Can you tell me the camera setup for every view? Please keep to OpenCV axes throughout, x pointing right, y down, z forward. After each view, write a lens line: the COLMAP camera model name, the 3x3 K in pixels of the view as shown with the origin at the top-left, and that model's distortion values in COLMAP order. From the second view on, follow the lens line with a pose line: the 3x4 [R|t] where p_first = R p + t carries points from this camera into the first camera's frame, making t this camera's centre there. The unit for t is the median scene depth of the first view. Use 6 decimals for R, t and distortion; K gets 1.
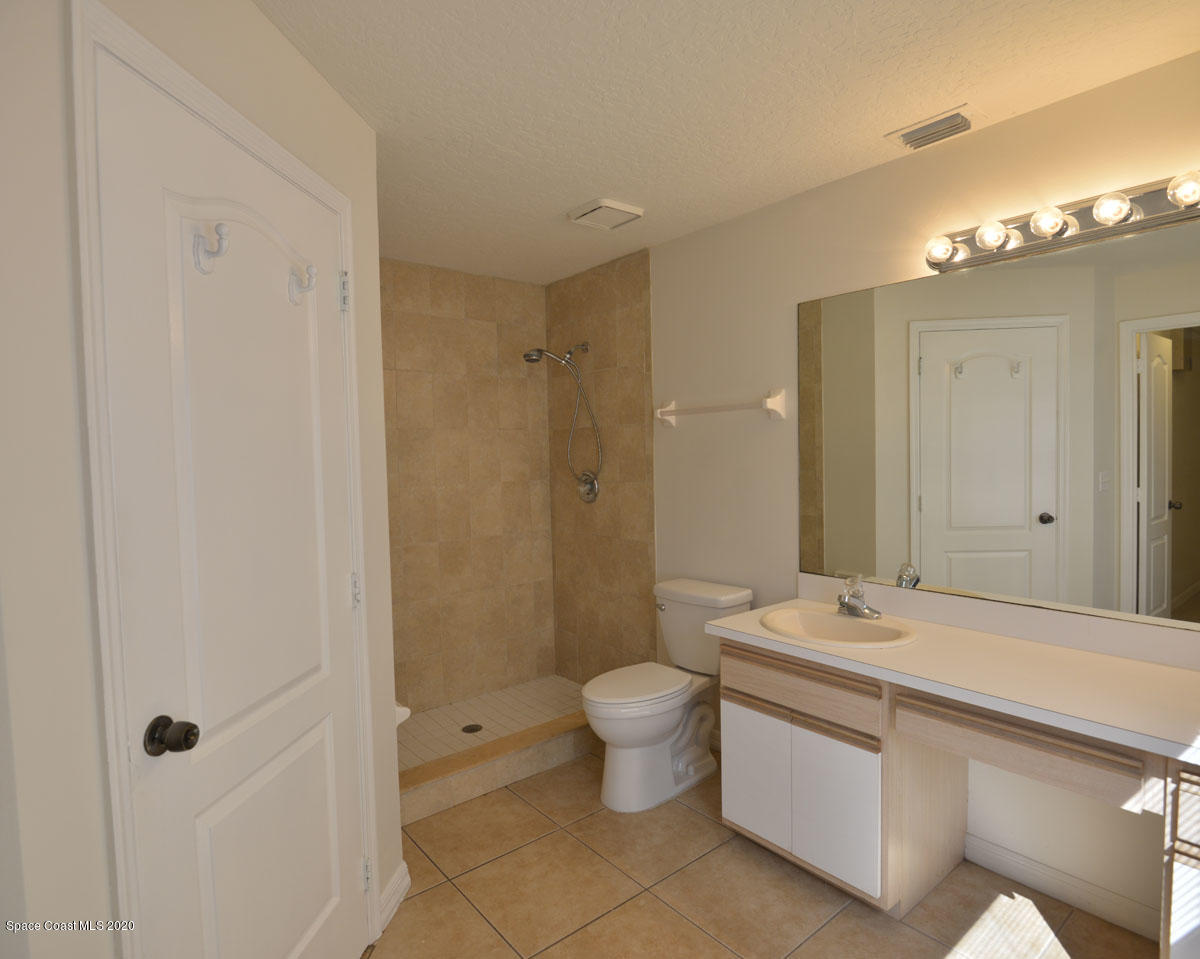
lens RADIAL K [[663.2, 0, 597.8], [0, 663.2, 482.3], [0, 0, 1]] dist [-0.003015, -0.010981]
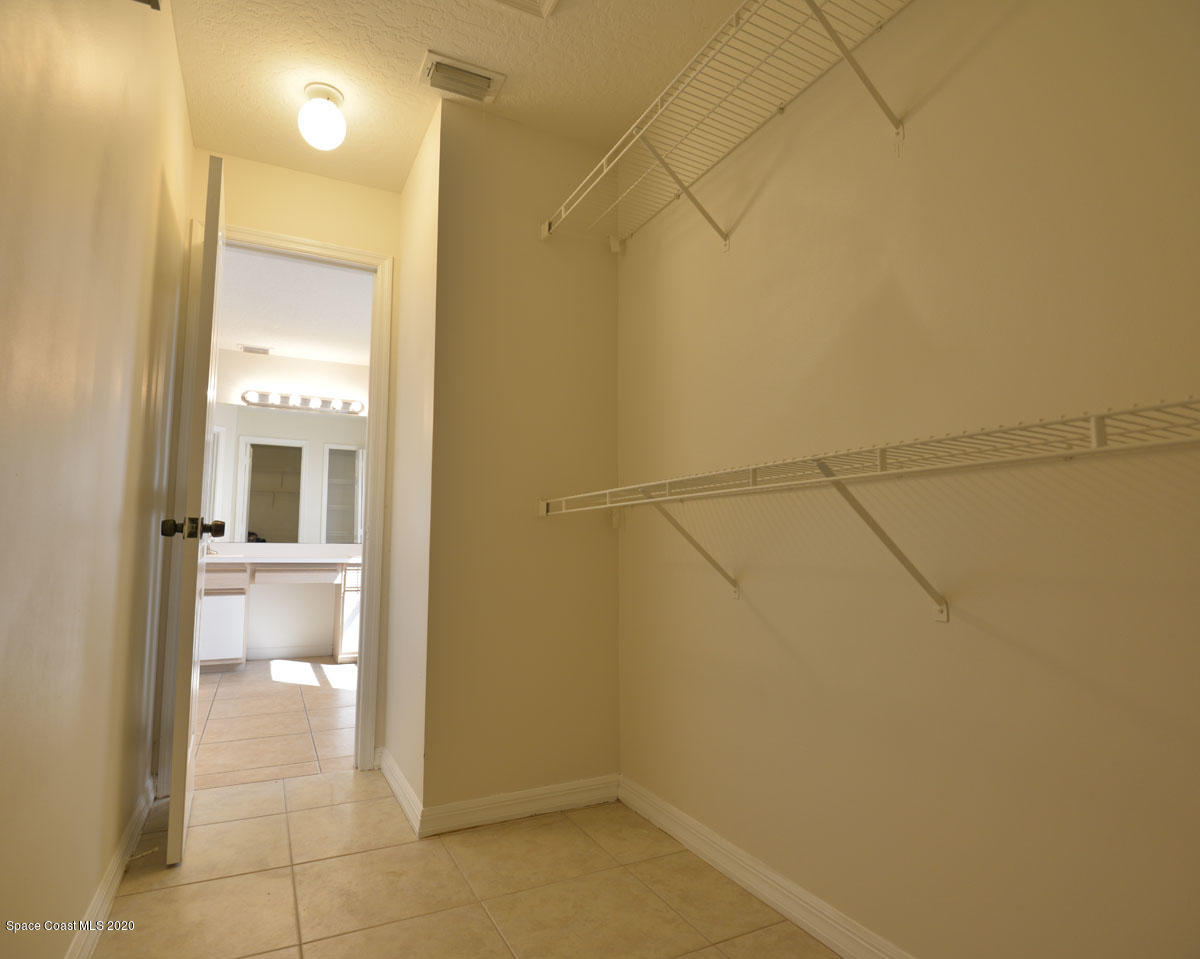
lens RADIAL K [[663.2, 0, 597.8], [0, 663.2, 482.3], [0, 0, 1]] dist [-0.003015, -0.010981]
pose [[0.202014, 0.129225, 0.970820, -1.743919], [0.026897, 0.990151, -0.137395, 0.367420], [-0.979013, 0.053867, 0.196549, -0.785855]]
